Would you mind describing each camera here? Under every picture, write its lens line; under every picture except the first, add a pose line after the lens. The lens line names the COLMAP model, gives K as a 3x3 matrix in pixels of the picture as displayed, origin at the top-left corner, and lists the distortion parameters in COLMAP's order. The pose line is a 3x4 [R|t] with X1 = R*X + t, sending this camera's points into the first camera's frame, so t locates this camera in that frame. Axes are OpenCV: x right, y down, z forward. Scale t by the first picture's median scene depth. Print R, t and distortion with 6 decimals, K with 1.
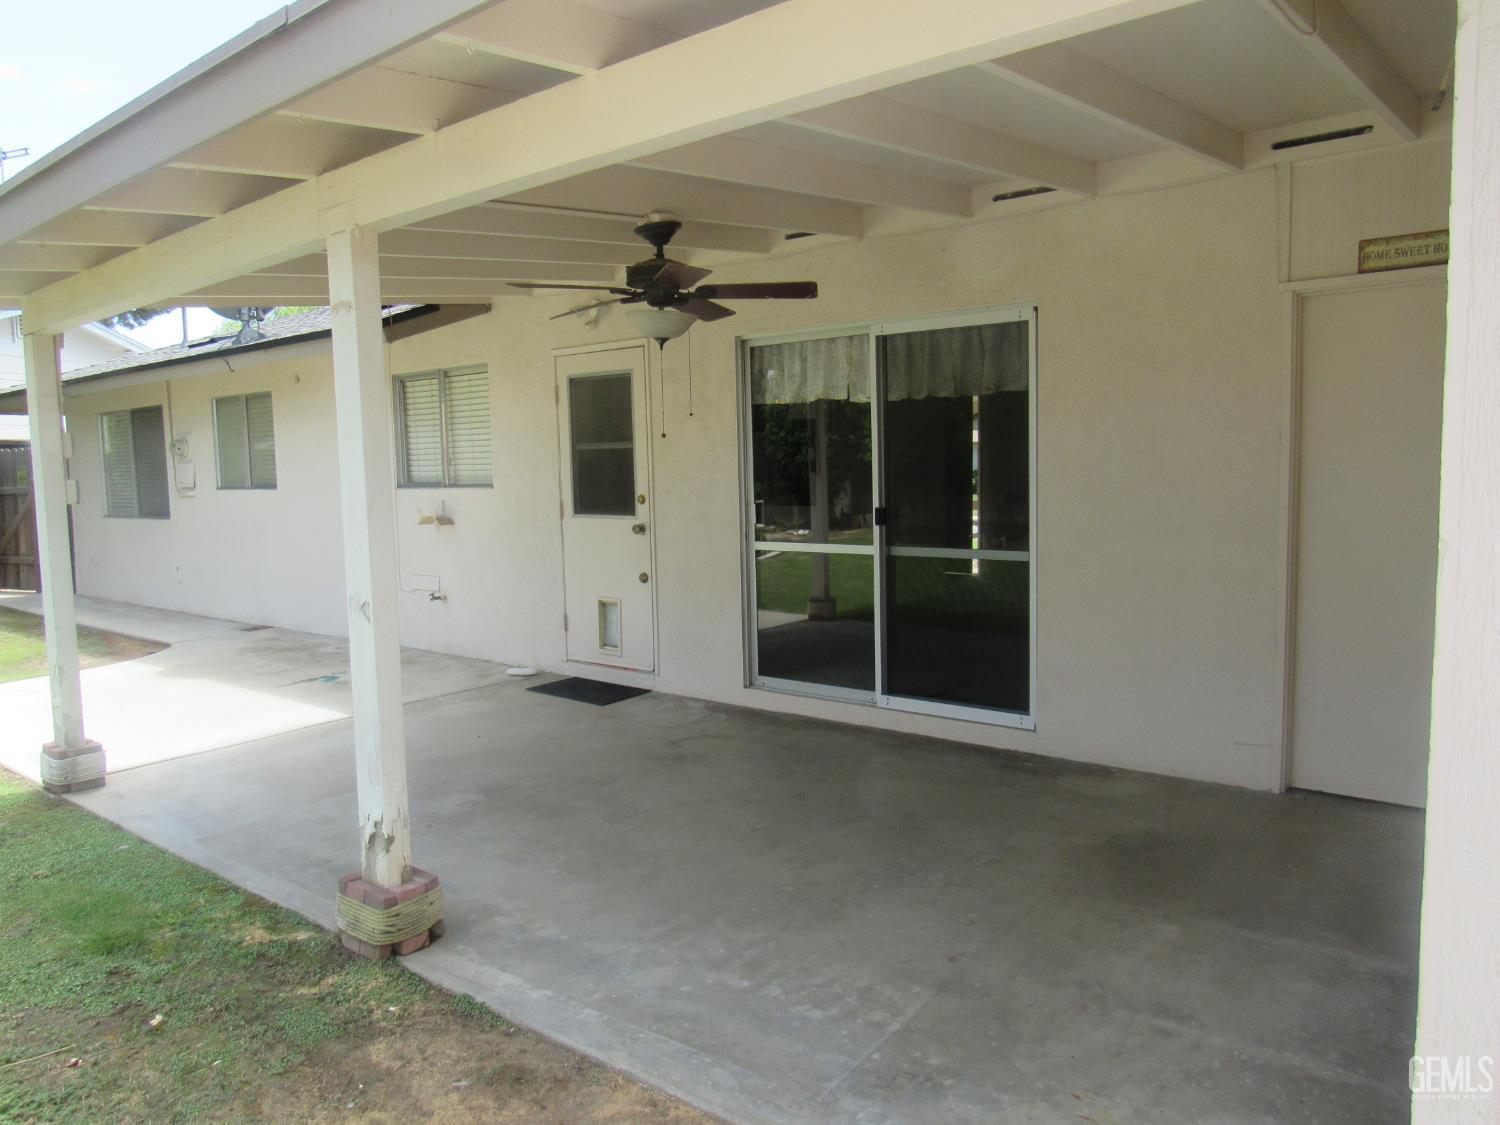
lens RADIAL K [[1069.4, 0, 741.9], [0, 1069.4, 561.4], [0, 0, 1]] dist [-0.028019, 0.000972]
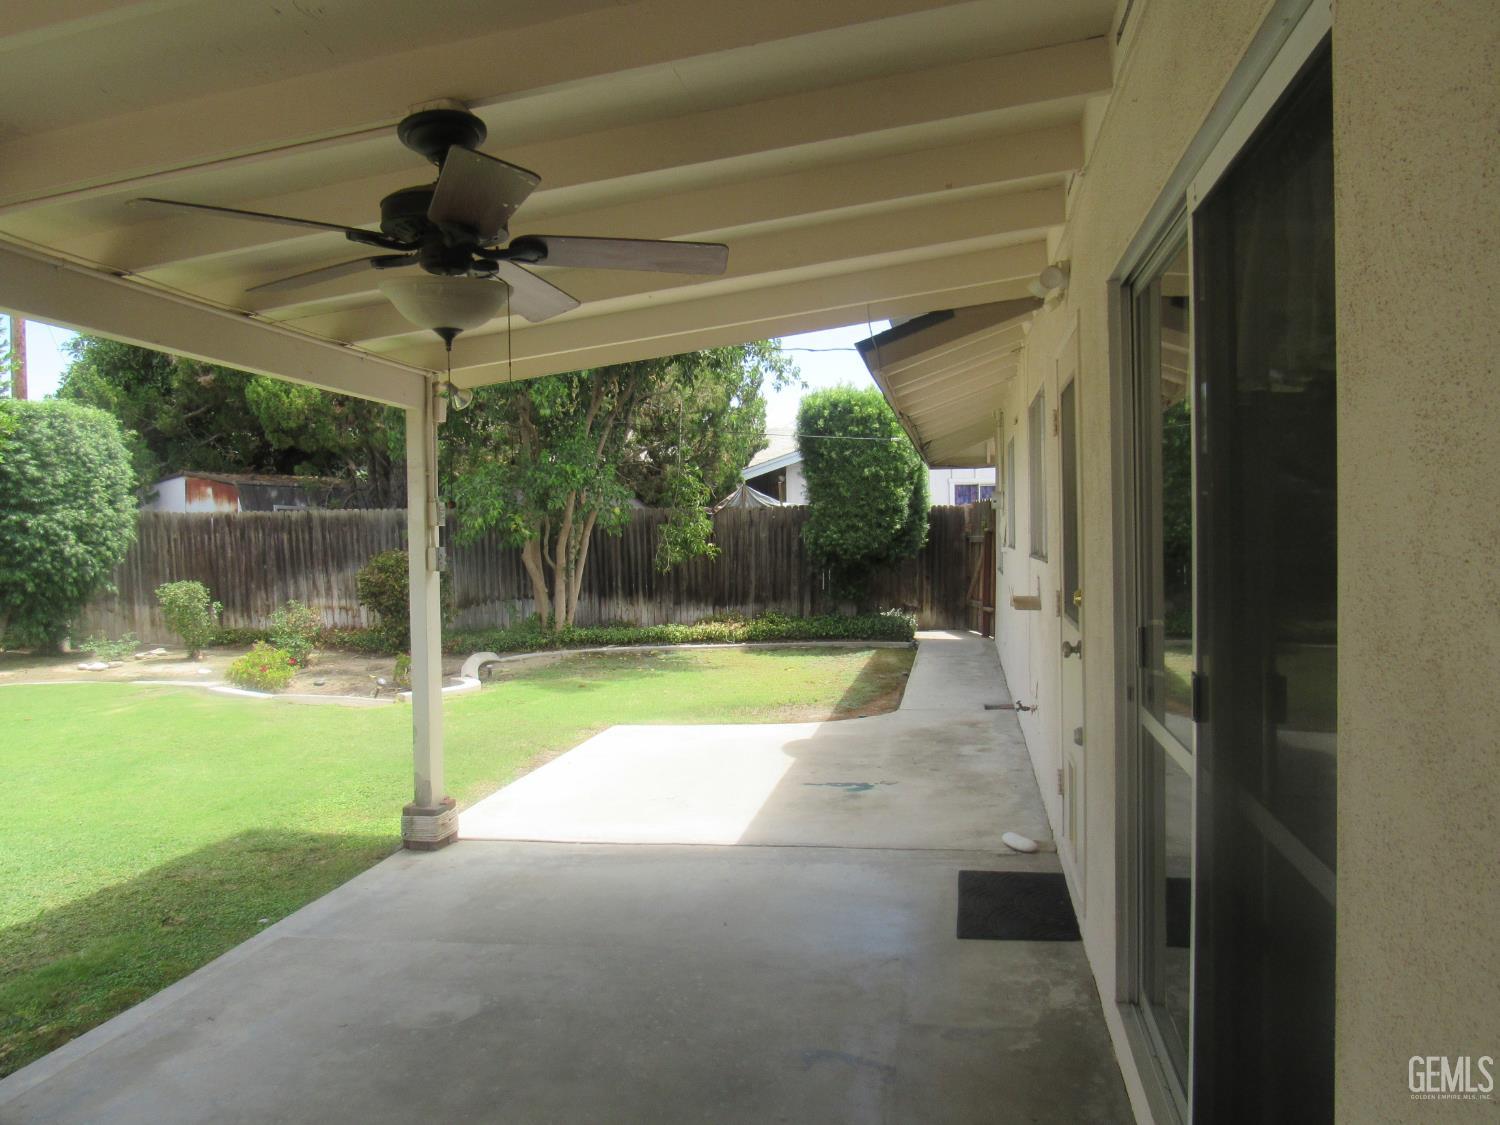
lens RADIAL K [[1069.4, 0, 741.9], [0, 1069.4, 561.4], [0, 0, 1]] dist [-0.028019, 0.000972]
pose [[0.466490, 0.034533, -0.883852, 0.460037], [-0.069826, 0.997557, 0.002122, -0.093608], [0.881766, 0.060726, 0.467761, 0.838461]]
